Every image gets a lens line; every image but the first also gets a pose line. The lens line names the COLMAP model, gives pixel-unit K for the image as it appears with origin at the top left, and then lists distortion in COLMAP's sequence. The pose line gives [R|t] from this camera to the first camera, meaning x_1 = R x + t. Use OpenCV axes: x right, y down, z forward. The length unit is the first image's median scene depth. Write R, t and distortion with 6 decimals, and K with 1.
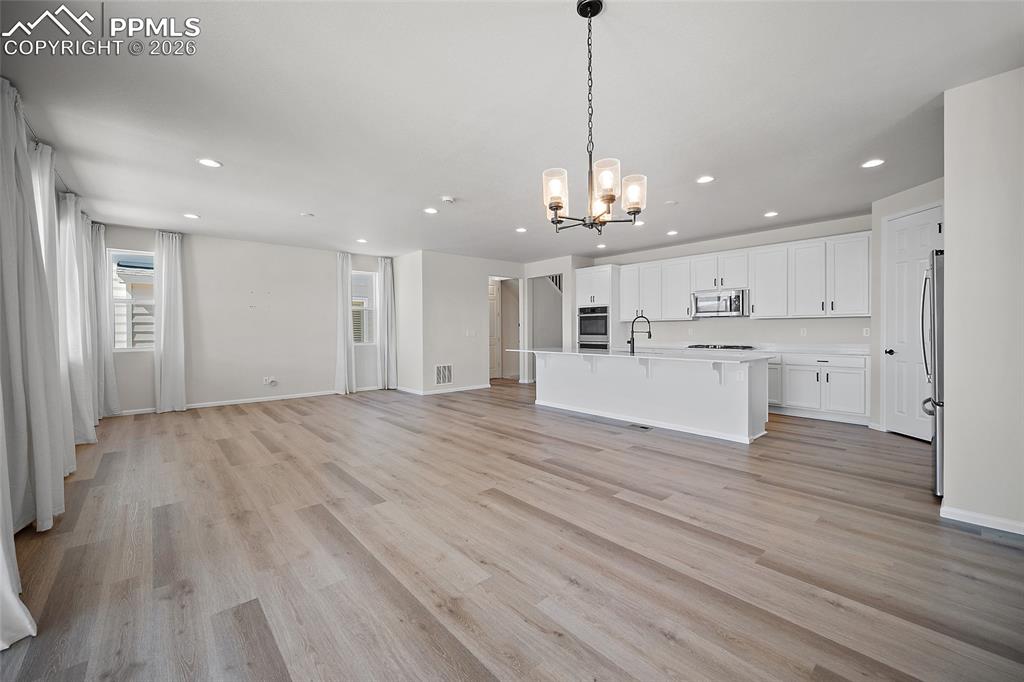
lens RADIAL K [[407.2, 0, 519.8], [0, 407.2, 337.5], [0, 0, 1]] dist [-0.004283, 0.000919]
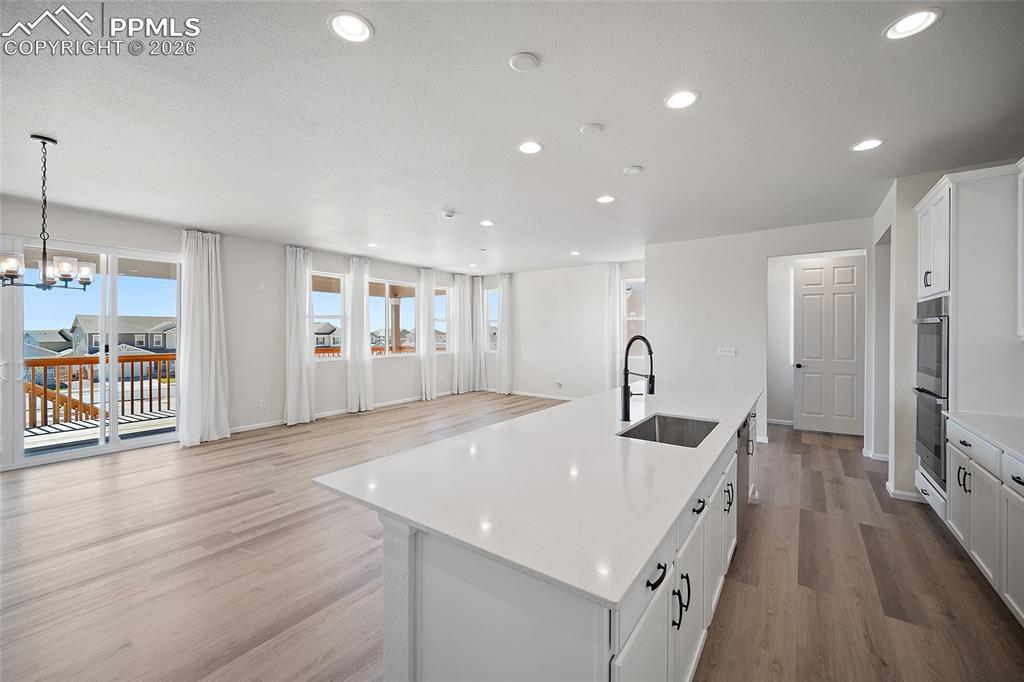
lens RADIAL K [[407.2, 0, 517.1], [0, 407.2, 332.8], [0, 0, 1]] dist [-0.004283, 0.000919]
pose [[0.218985, 0.008081, -0.975695, 0.690650], [-0.023737, 0.999714, 0.002953, -0.054708], [0.975439, 0.022513, 0.219115, 0.817172]]
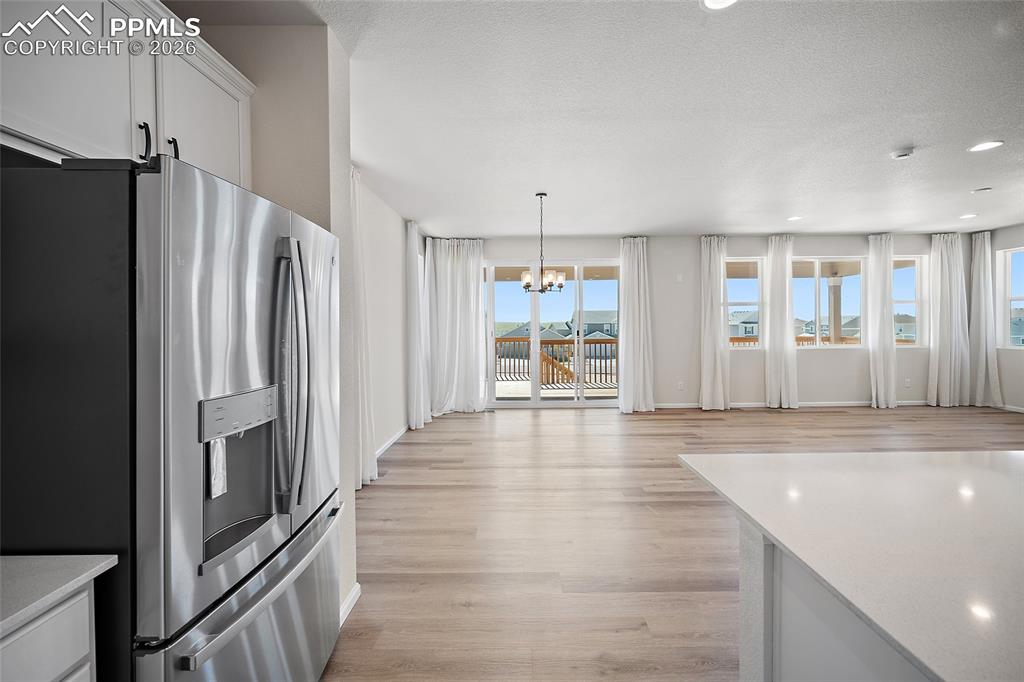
lens RADIAL K [[413.6, 0, 522.1], [0, 413.6, 328.3], [0, 0, 1]] dist [-0.000868, 0.000667]
pose [[-0.669252, 0.021849, -0.742714, 0.682871], [-0.002509, 0.999495, 0.031664, -0.050512], [0.743031, 0.023055, -0.668860, 0.854486]]
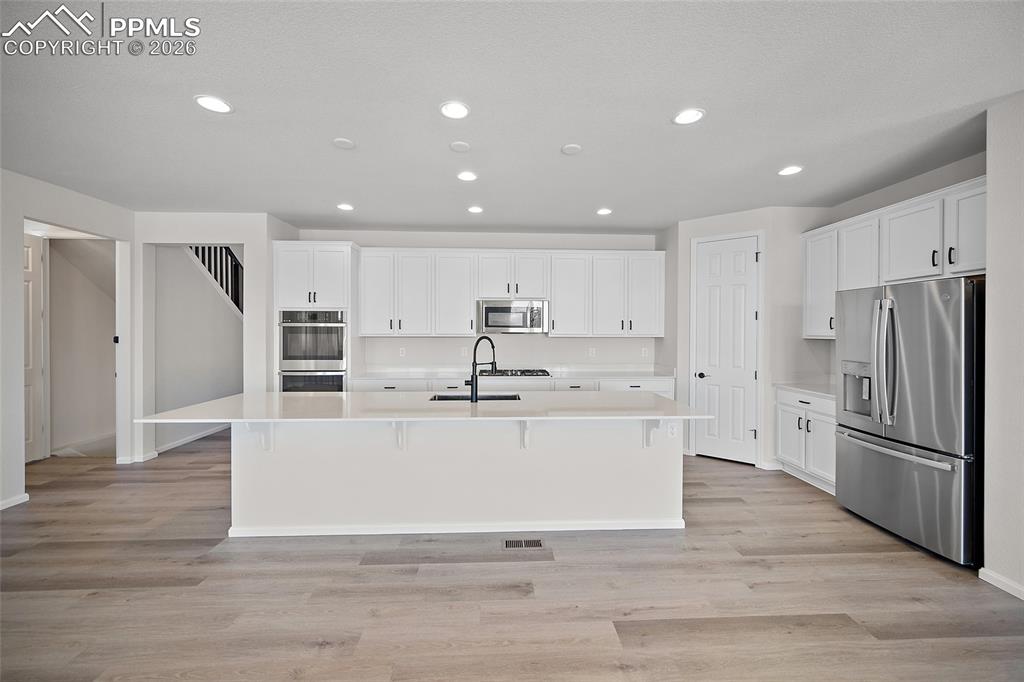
lens RADIAL K [[407.2, 0, 513.5], [0, 407.2, 331.4], [0, 0, 1]] dist [-0.004283, 0.000919]
pose [[0.637479, 0.008643, 0.770419, -0.123455], [0.008394, 0.999800, -0.018161, -0.049400], [-0.770422, 0.018045, 0.637279, 0.619854]]
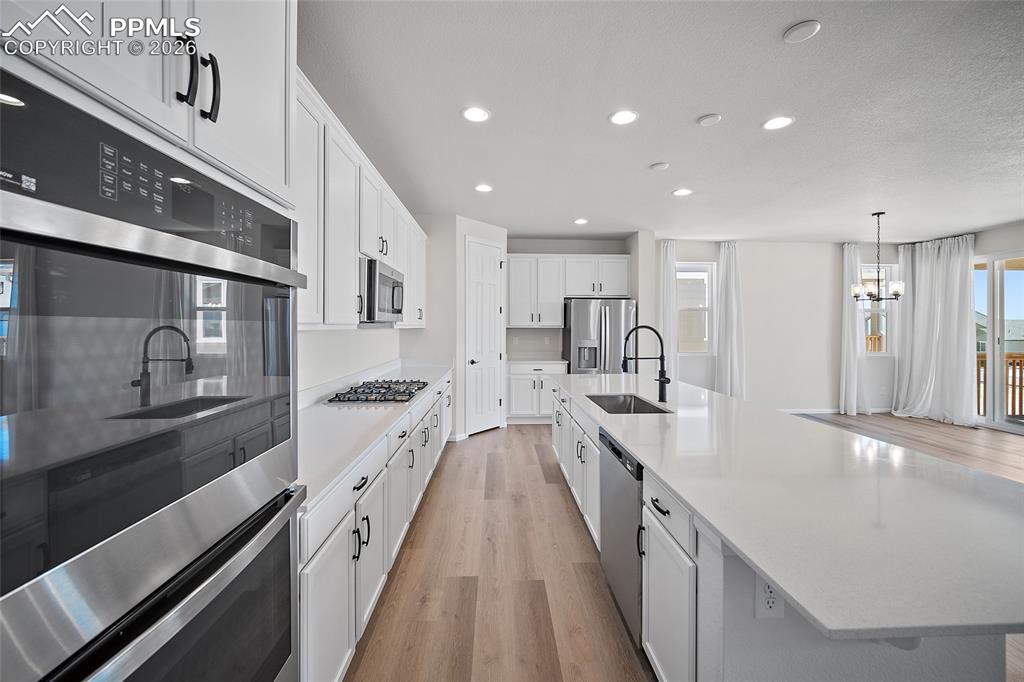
lens RADIAL K [[413.6, 0, 516.9], [0, 413.6, 322.0], [0, 0, 1]] dist [-0.000868, 0.000667]
pose [[-0.775543, 0.010234, 0.631212, 0.103925], [0.014942, 0.999886, 0.002147, -0.061643], [-0.631118, 0.011097, -0.775607, 1.533284]]
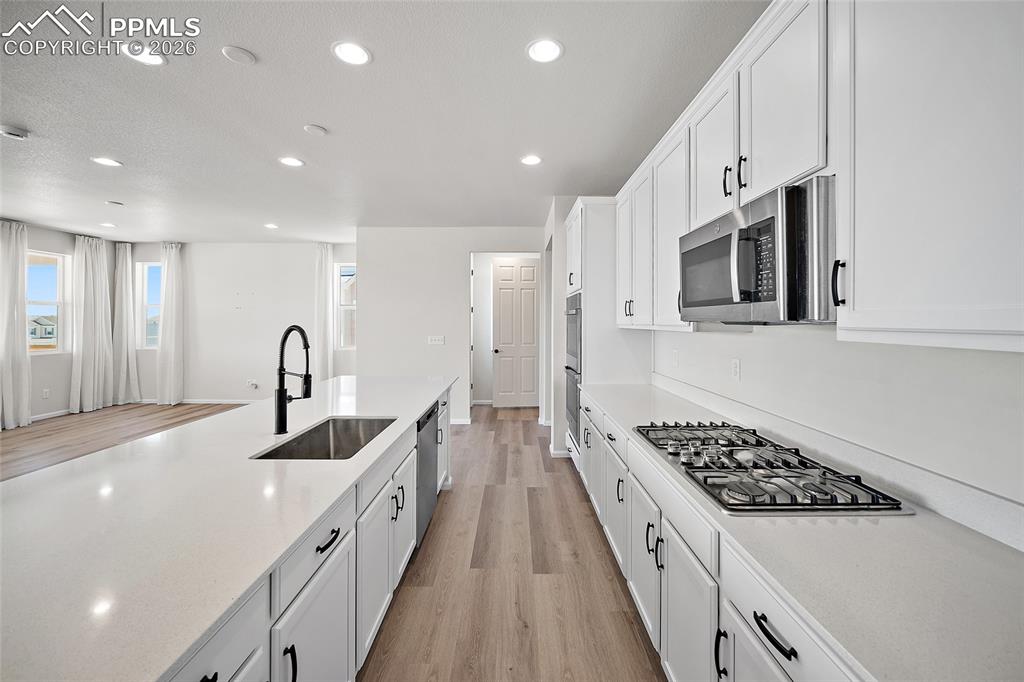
lens RADIAL K [[413.6, 0, 514.6], [0, 413.6, 319.0], [0, 0, 1]] dist [-0.000868, 0.000667]
pose [[0.743288, 0.002619, -0.668967, 0.673558], [-0.020190, 0.999625, -0.018520, -0.056461], [0.668667, 0.027272, 0.743061, 0.897376]]
